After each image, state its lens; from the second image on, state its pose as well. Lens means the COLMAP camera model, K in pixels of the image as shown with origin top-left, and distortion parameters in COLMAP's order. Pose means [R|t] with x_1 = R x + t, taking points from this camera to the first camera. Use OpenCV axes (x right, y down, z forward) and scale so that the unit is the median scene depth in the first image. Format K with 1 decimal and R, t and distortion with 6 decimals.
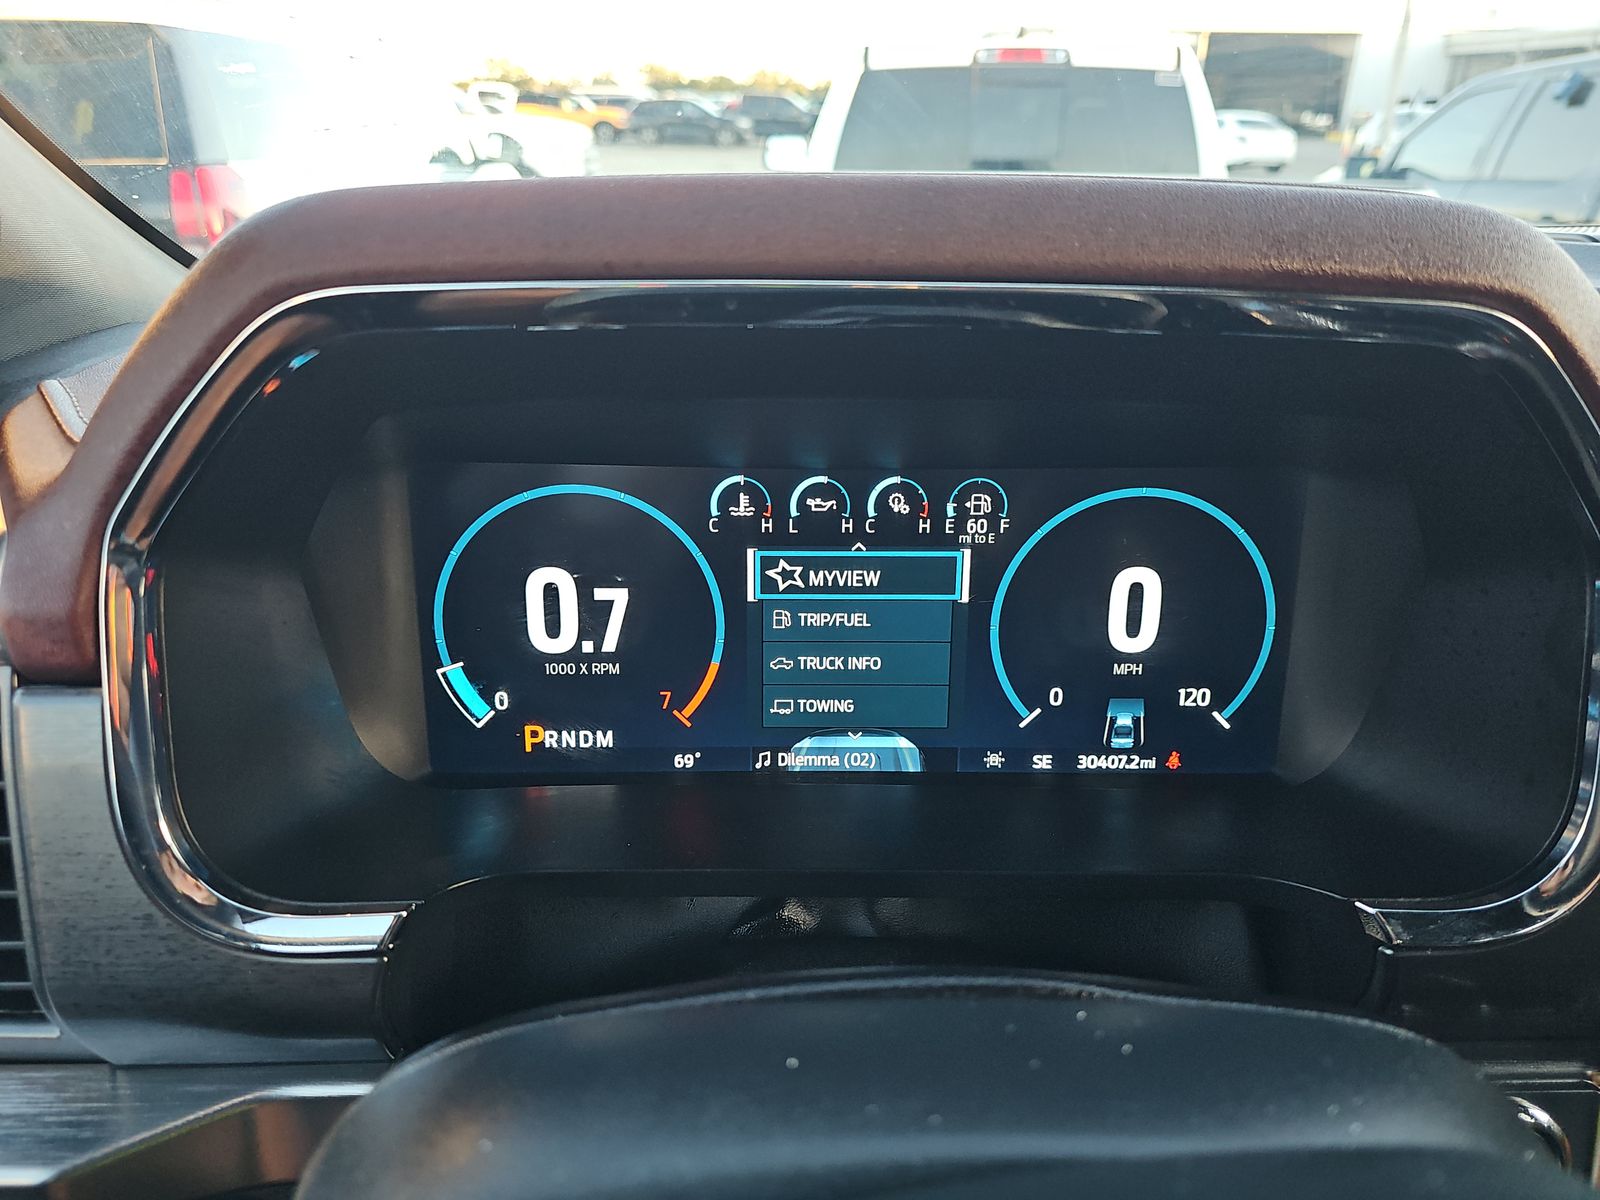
lens RADIAL K [[1071.3, 0, 812.2], [0, 1071.3, 596.3], [0, 0, 1]] dist [0.017616, -0.011507]
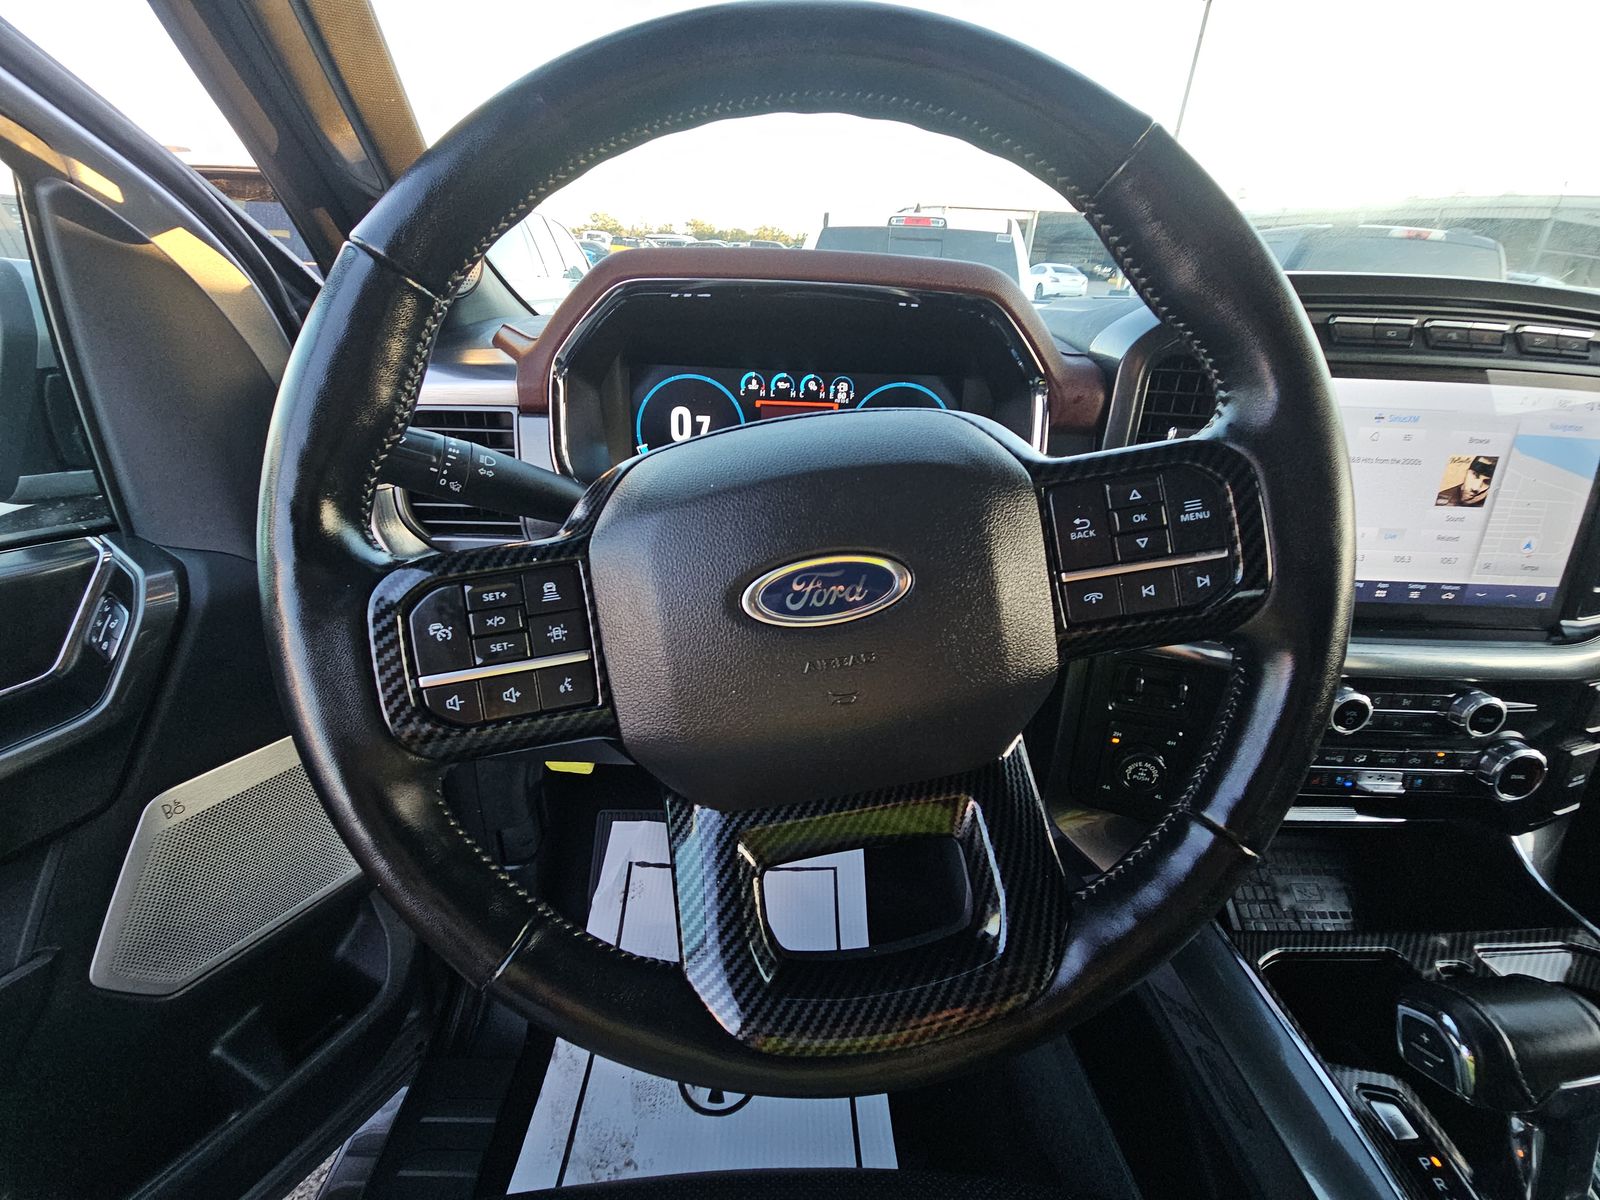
lens RADIAL K [[656.2, 0, 790.0], [0, 656.2, 592.8], [0, 0, 1]] dist [0.000390, -0.001436]
pose [[0.999634, 0.026268, 0.006403, 0.026506], [-0.026563, 0.998318, 0.051538, 0.327159], [-0.005039, -0.051689, 0.998651, -0.622172]]
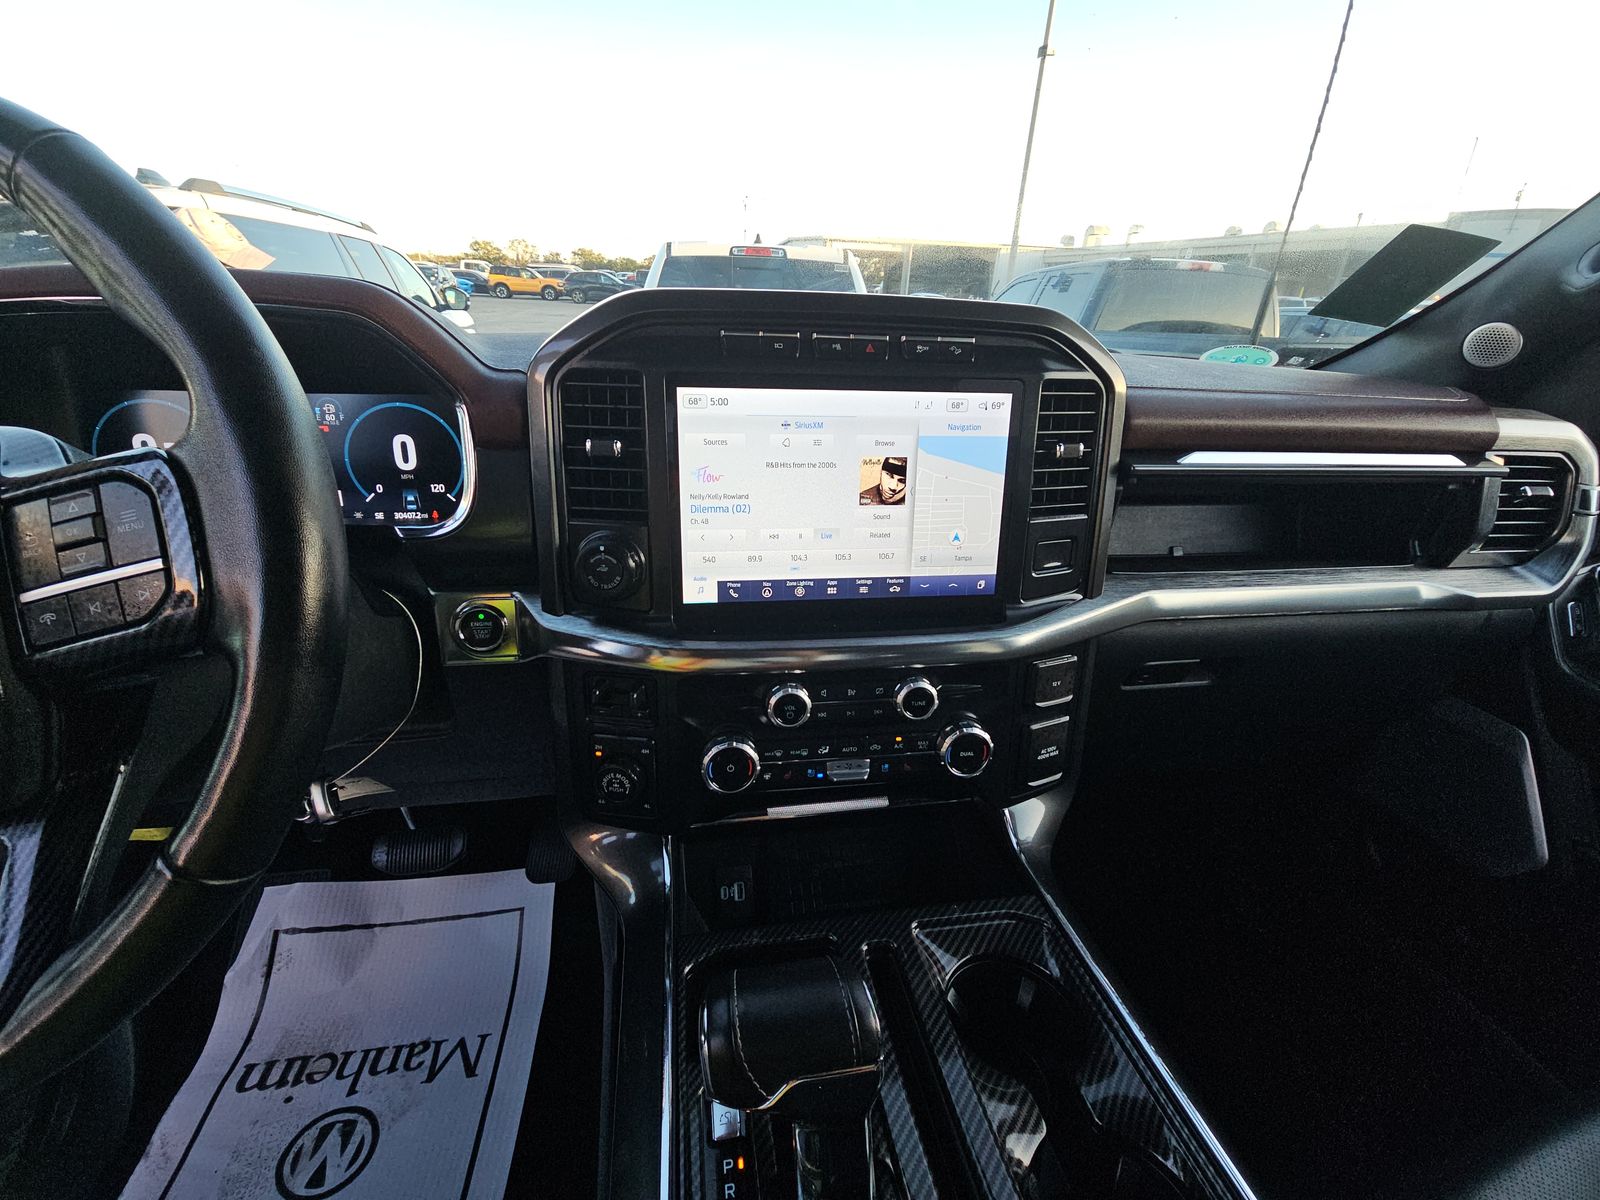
lens RADIAL K [[656.2, 0, 802.9], [0, 656.2, 594.7], [0, 0, 1]] dist [0.000390, -0.001436]
pose [[0.989613, -0.034560, 0.139542, 0.987639], [0.032455, 0.999323, 0.017328, 0.348313], [-0.140046, -0.012619, 0.990065, -0.675678]]
